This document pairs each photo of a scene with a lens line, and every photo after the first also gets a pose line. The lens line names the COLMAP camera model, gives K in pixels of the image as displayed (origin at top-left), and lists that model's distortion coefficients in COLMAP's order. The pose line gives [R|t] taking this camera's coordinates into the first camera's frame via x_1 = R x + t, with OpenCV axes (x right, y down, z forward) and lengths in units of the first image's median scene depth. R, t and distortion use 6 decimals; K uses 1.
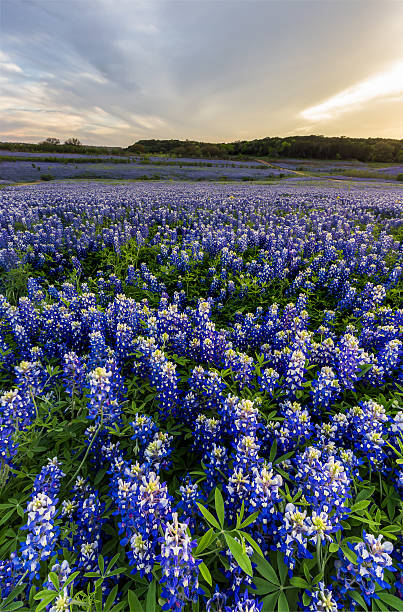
lens RADIAL K [[266.0, 0, 203.3], [0, 266.0, 305.9], [0, 0, 1]] dist [-0.001036, -0.000508]
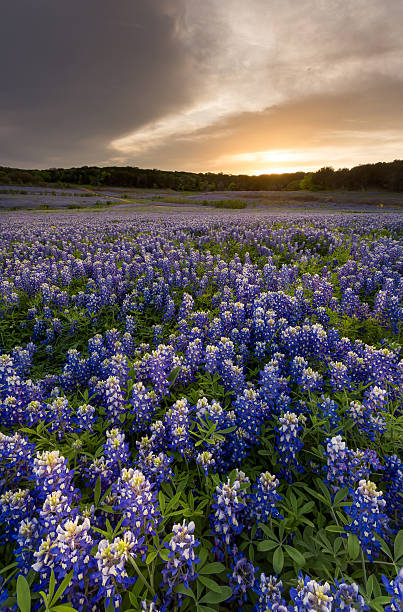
lens RADIAL K [[266.0, 0, 203.3], [0, 266.0, 305.9], [0, 0, 1]] dist [-0.001036, -0.000508]
pose [[0.842993, -0.208725, 0.495779, 0.153298], [0.249710, 0.968172, -0.016988, 0.009822], [-0.476453, 0.138122, 0.868282, -0.061723]]
